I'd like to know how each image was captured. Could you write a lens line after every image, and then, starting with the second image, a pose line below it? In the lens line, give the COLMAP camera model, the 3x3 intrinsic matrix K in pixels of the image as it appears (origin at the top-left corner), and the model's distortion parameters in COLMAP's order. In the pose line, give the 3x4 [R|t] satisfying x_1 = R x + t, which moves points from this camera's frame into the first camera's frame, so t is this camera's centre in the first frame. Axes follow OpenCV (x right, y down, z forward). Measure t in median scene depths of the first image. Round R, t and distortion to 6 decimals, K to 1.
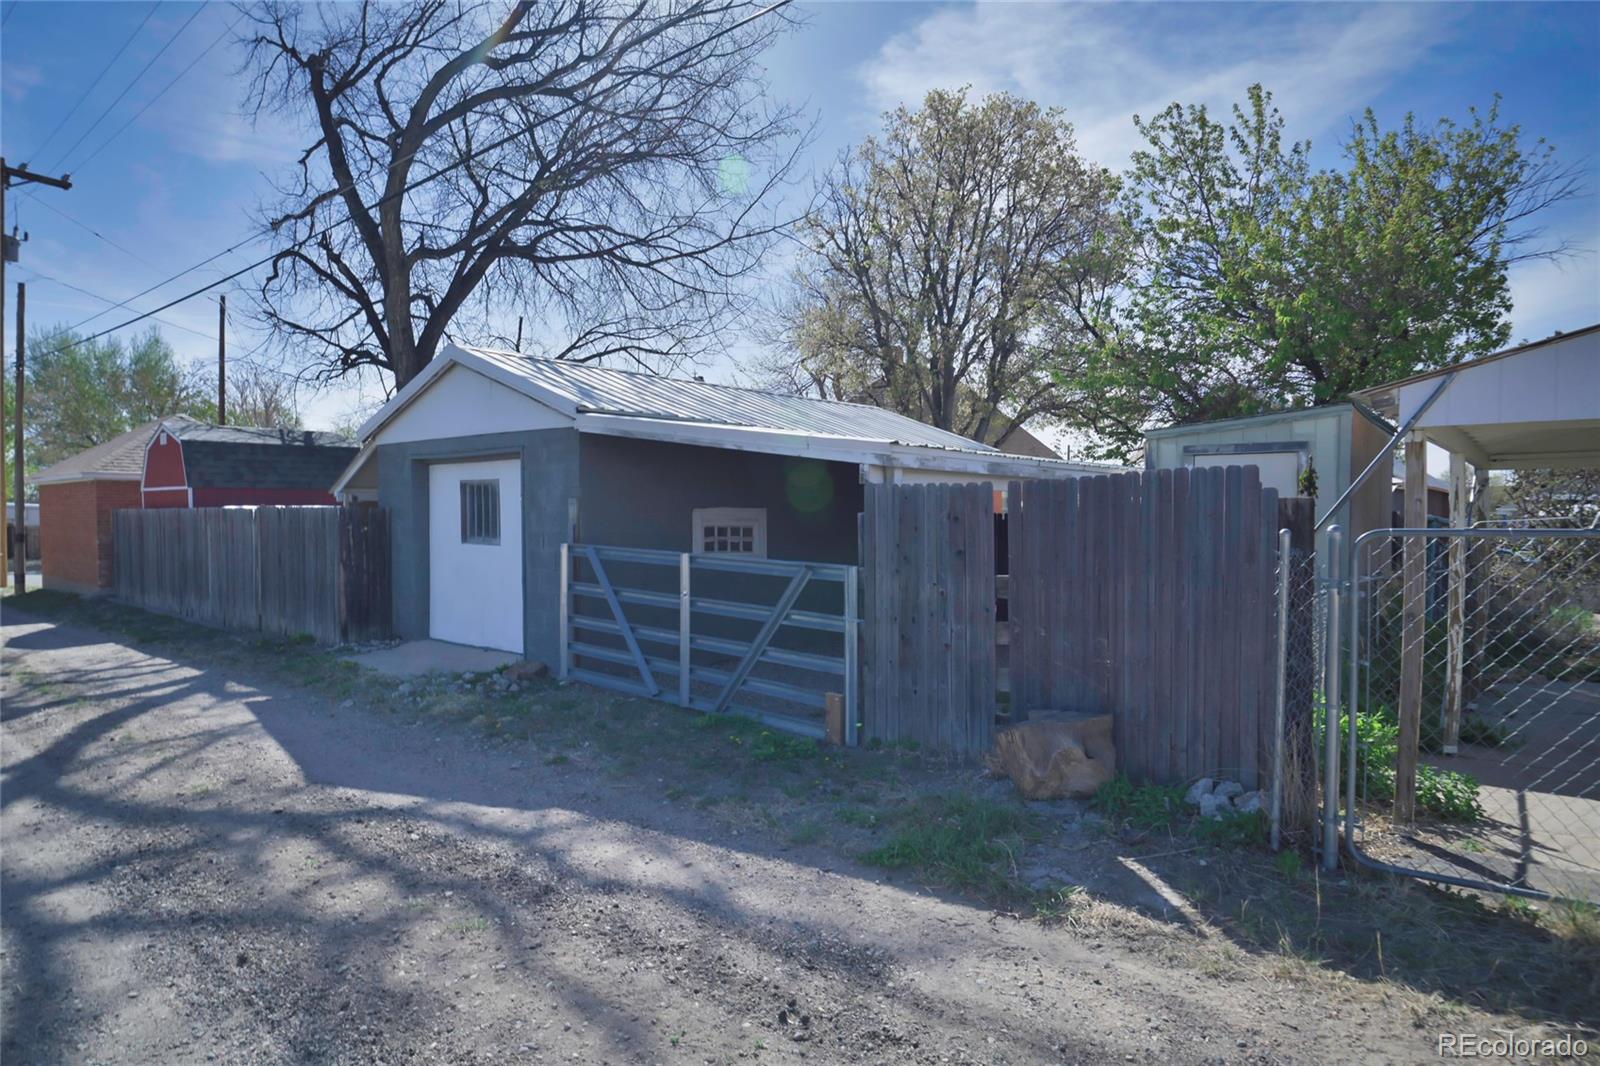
lens RADIAL K [[927.3, 0, 805.1], [0, 927.3, 539.4], [0, 0, 1]] dist [-0.026550, 0.000449]
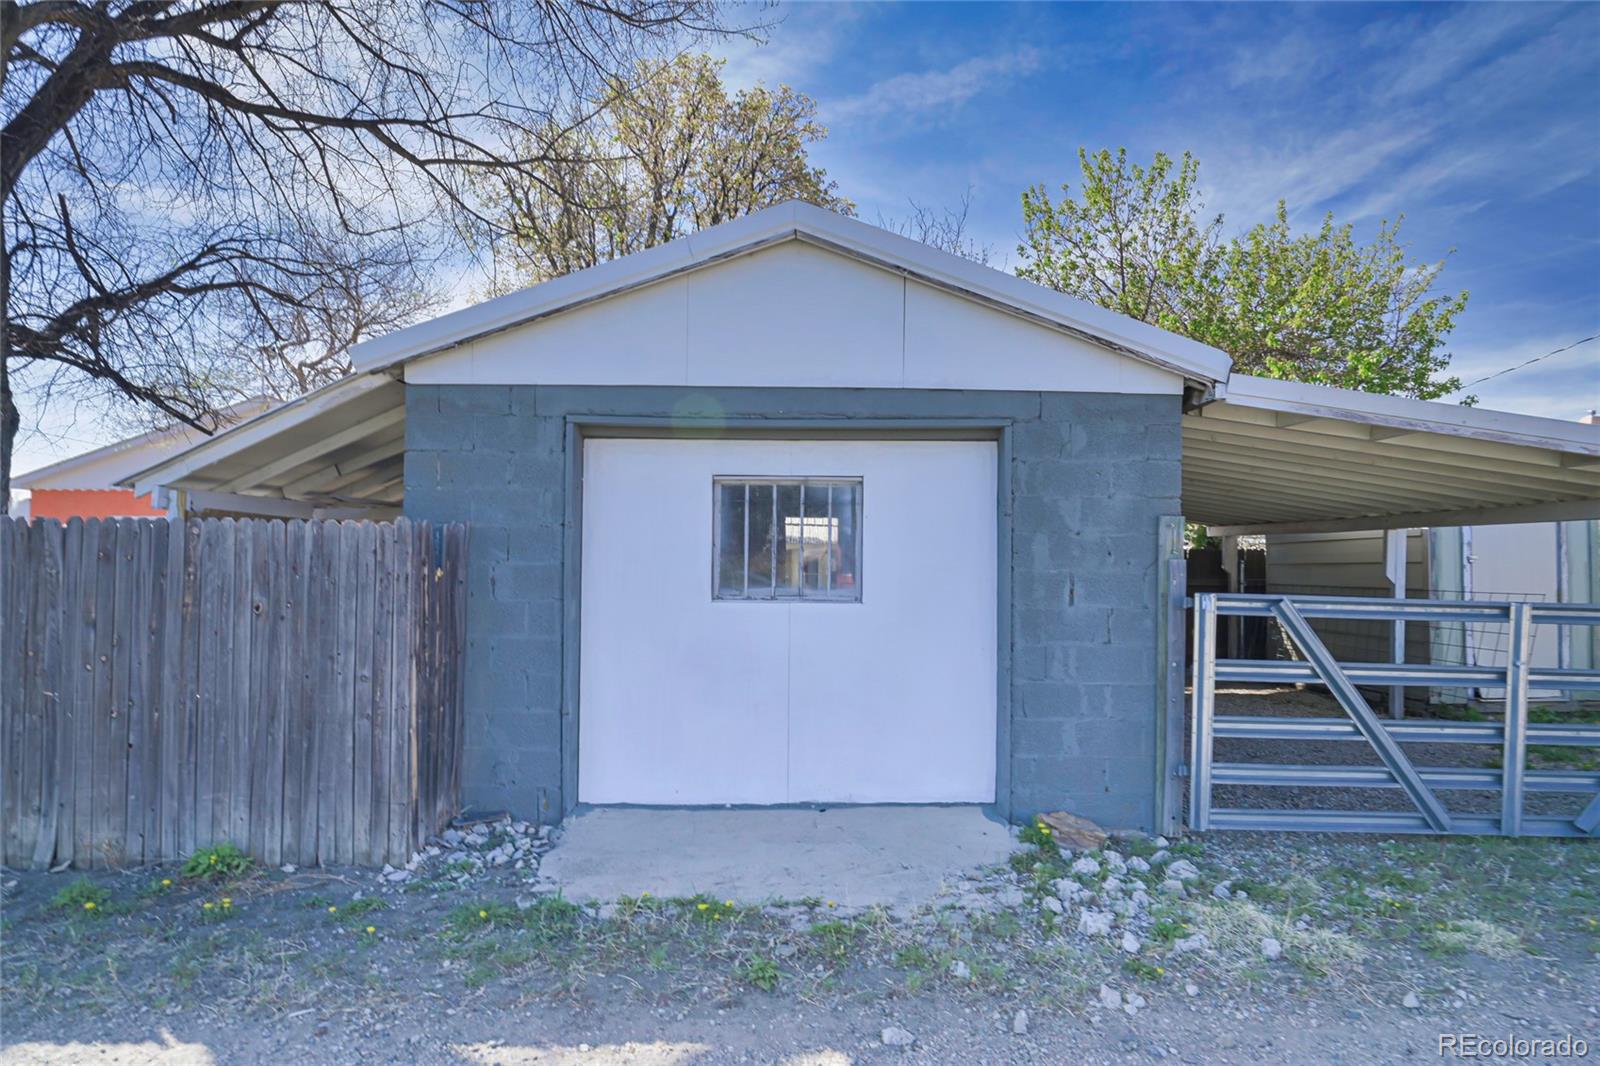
lens RADIAL K [[927.3, 0, 805.1], [0, 927.3, 539.4], [0, 0, 1]] dist [-0.026550, 0.000449]
pose [[0.751109, 0.006363, 0.660147, -0.673581], [0.018514, 0.999357, -0.030698, -0.013800], [-0.659918, 0.035279, 0.750509, 0.596827]]
